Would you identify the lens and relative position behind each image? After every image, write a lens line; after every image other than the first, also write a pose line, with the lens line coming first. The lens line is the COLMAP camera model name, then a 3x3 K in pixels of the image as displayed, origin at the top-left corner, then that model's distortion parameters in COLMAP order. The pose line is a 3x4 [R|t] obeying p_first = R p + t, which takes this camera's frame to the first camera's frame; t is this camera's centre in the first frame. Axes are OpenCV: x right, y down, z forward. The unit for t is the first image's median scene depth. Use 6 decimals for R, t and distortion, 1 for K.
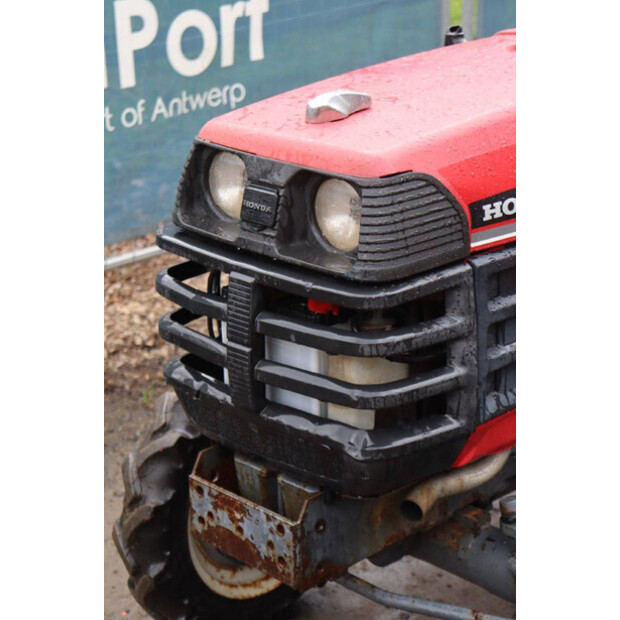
lens RADIAL K [[1310.2, 0, 309.6], [0, 1310.2, 310.1], [0, 0, 1]] dist [0.249999, 0.000000]
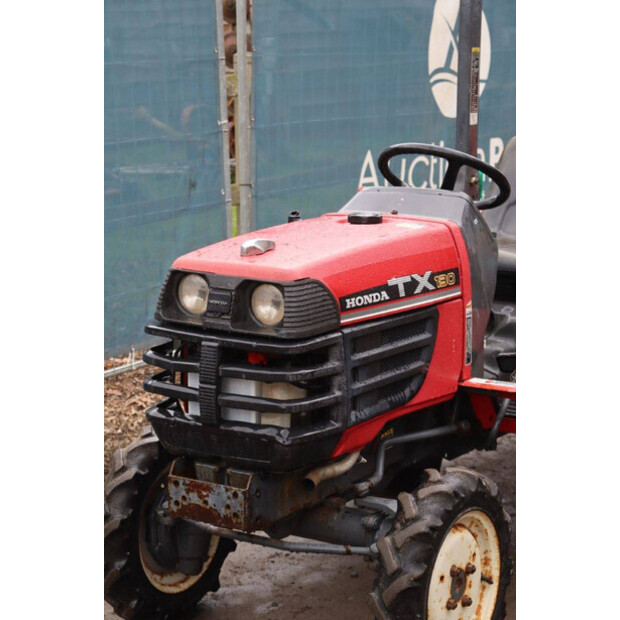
lens RADIAL K [[1467.2, 0, 310.3], [0, 1467.2, 310.1], [0, 0, 1]] dist [0.080792, 0.000000]
pose [[0.972313, -0.012310, 0.233357, -0.364956], [0.053468, 0.983839, -0.170885, 0.261753], [-0.227482, 0.178631, 0.957258, -0.851877]]
